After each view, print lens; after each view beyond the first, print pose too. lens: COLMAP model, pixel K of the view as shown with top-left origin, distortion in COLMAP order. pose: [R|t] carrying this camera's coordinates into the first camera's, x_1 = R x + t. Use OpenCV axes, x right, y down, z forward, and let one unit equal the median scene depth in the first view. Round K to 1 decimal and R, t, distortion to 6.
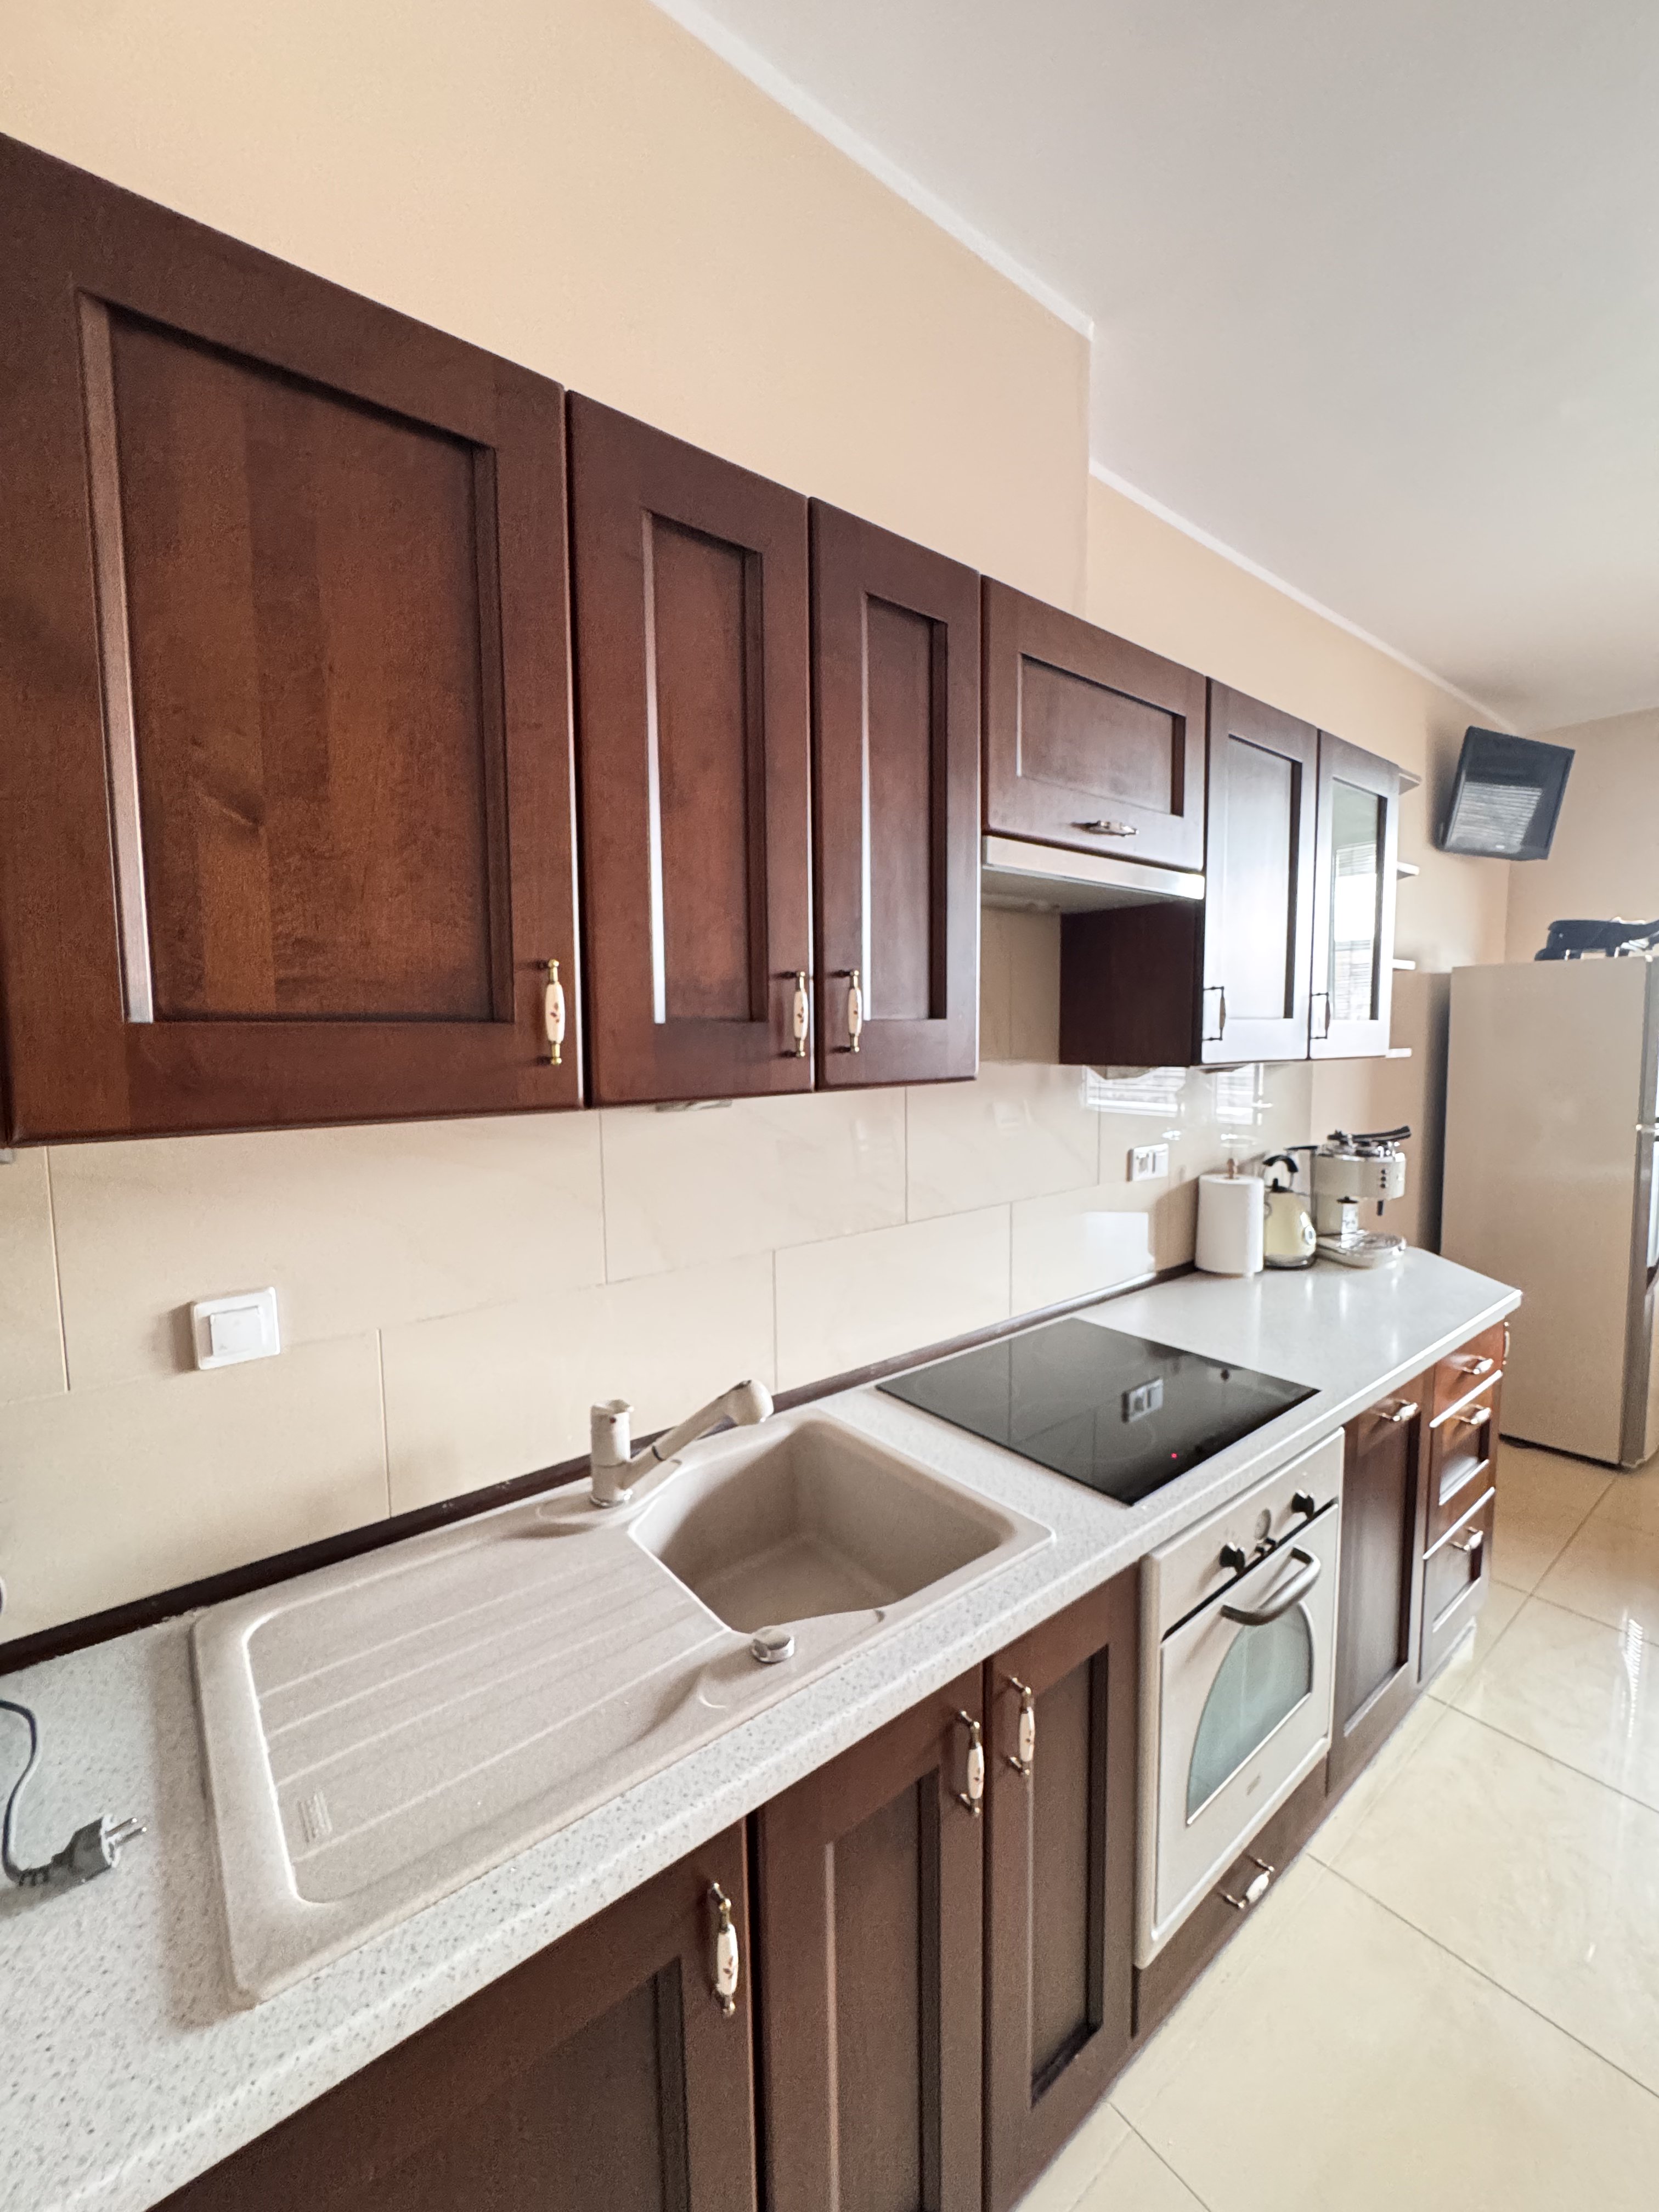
lens RADIAL K [[885.4, 0, 826.4], [0, 885.4, 1103.1], [0, 0, 1]] dist [-0.003805, 0.000646]
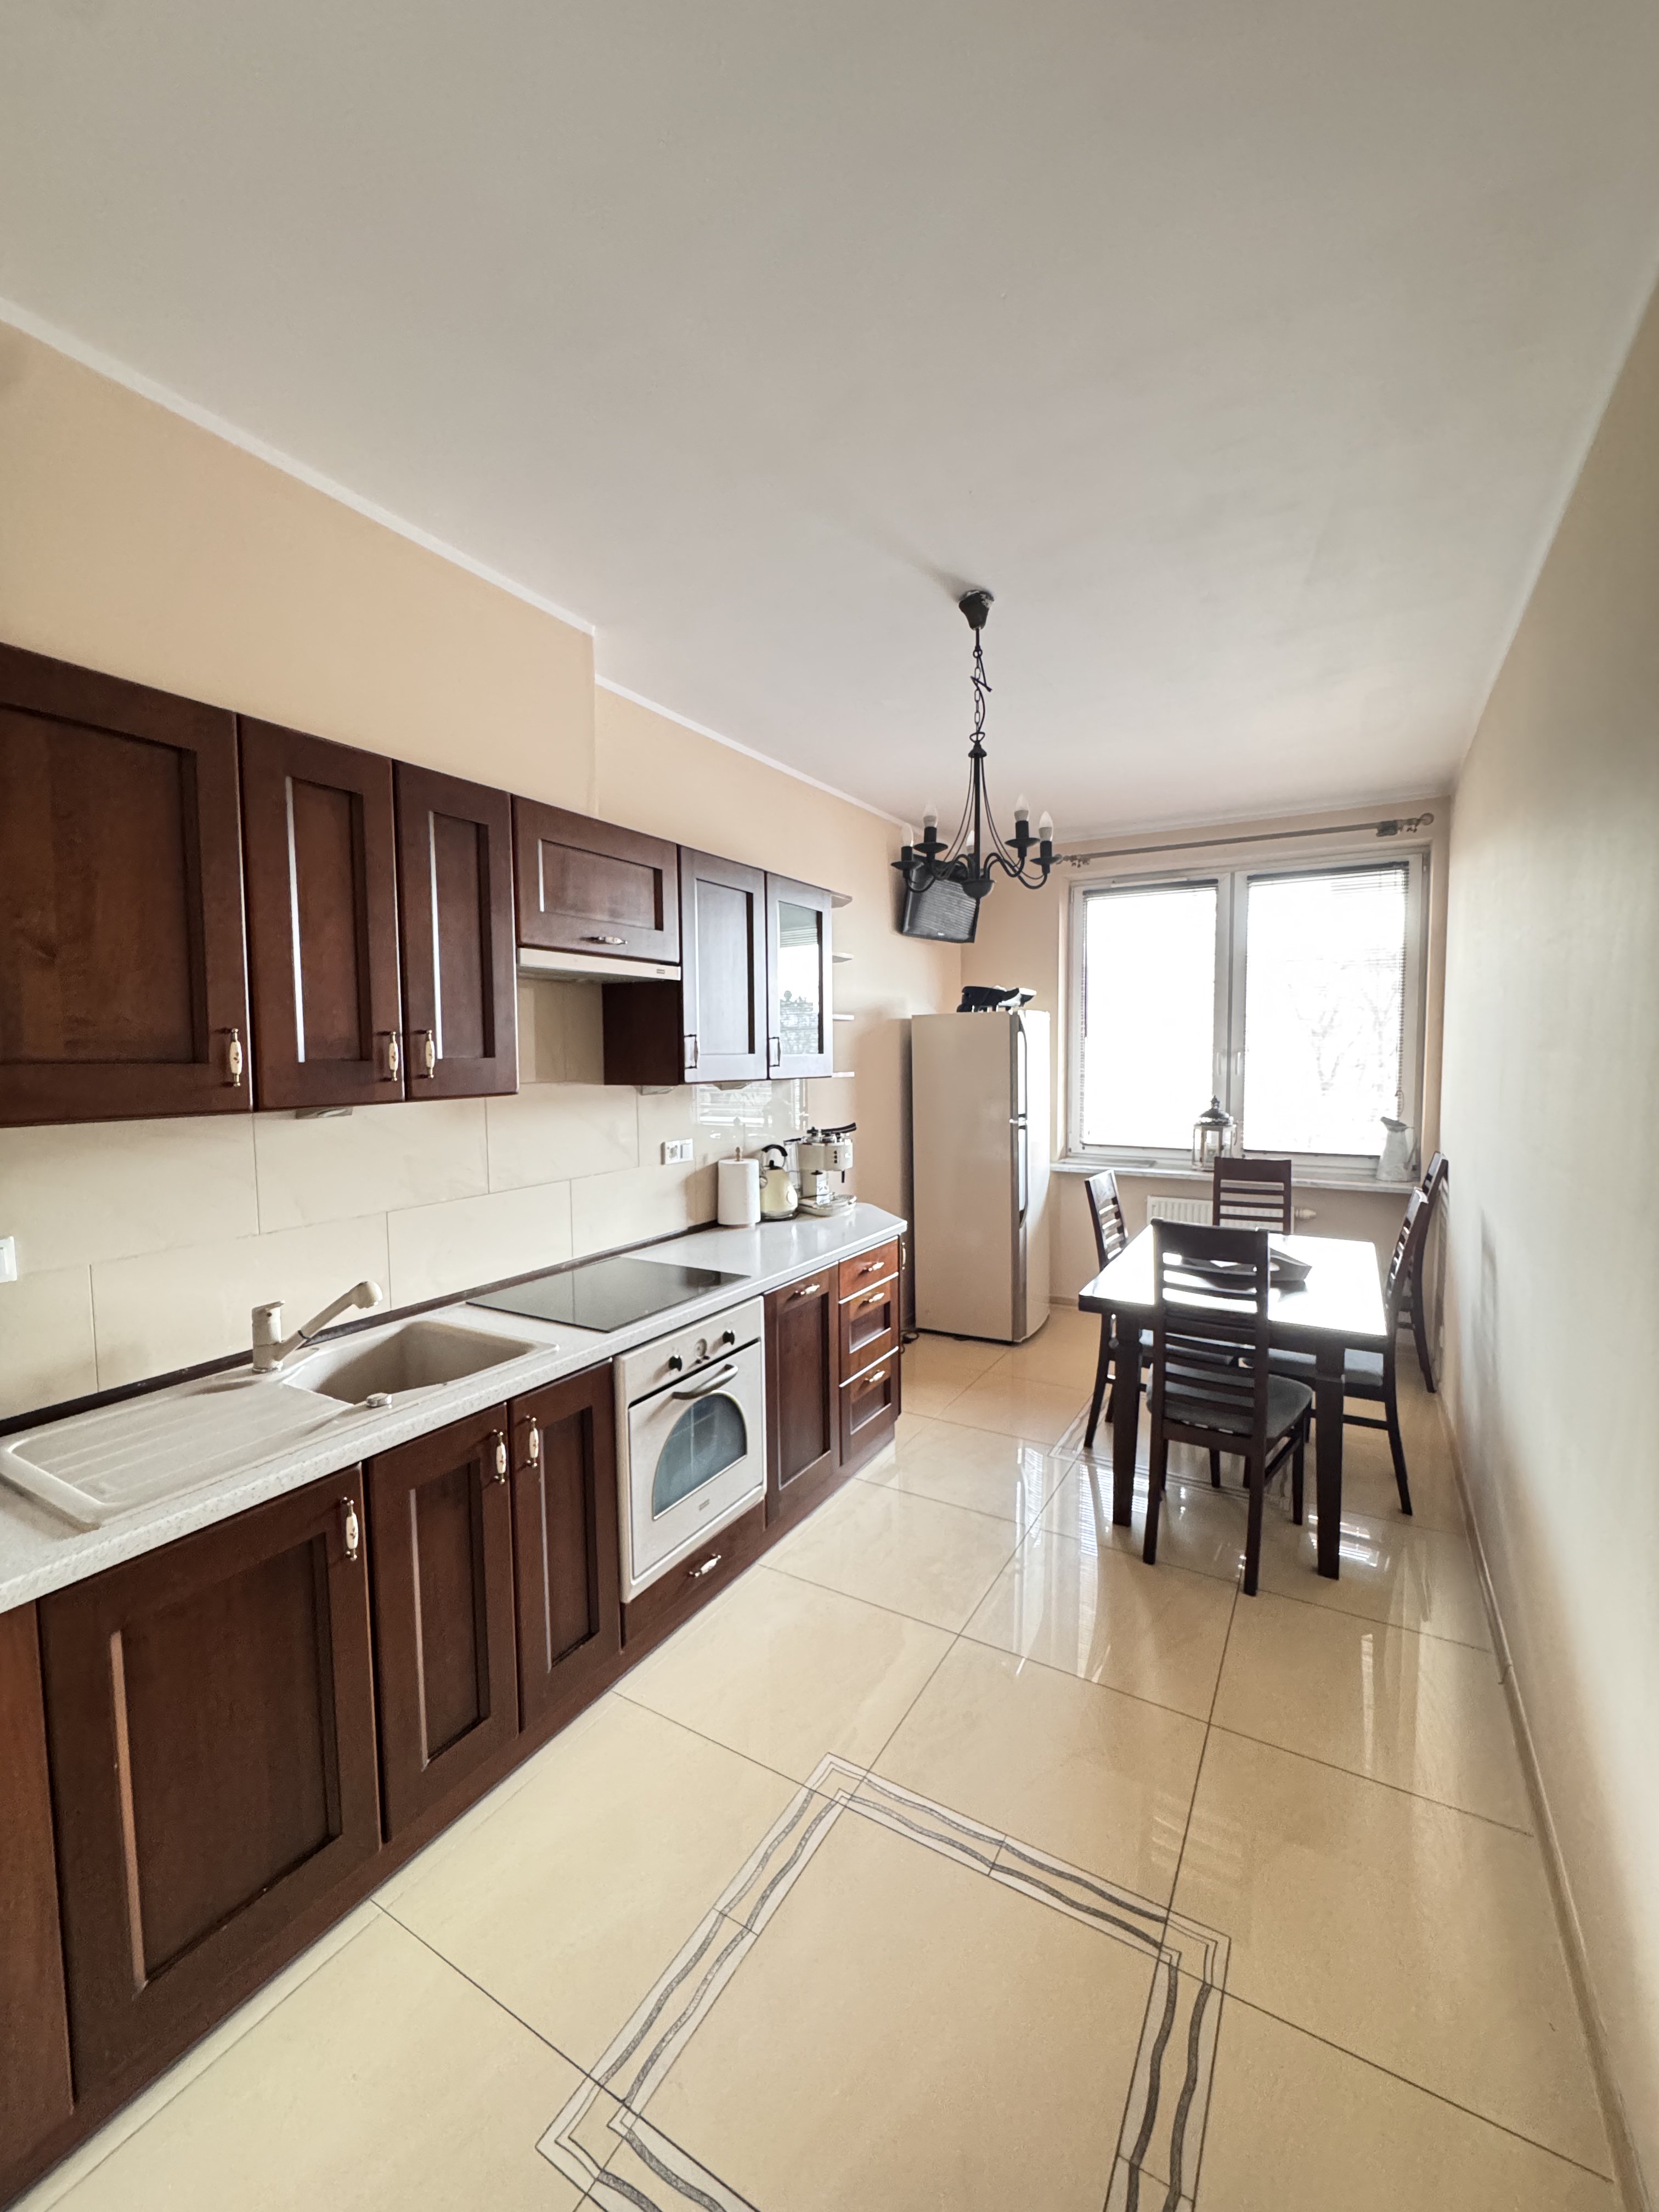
lens RADIAL K [[885.4, 0, 826.4], [0, 885.4, 1103.1], [0, 0, 1]] dist [-0.003805, 0.000646]
pose [[0.930928, -0.020736, 0.364613, 0.108037], [0.030843, 0.999284, -0.021918, 0.047080], [-0.363898, 0.031650, 0.930901, -0.781488]]
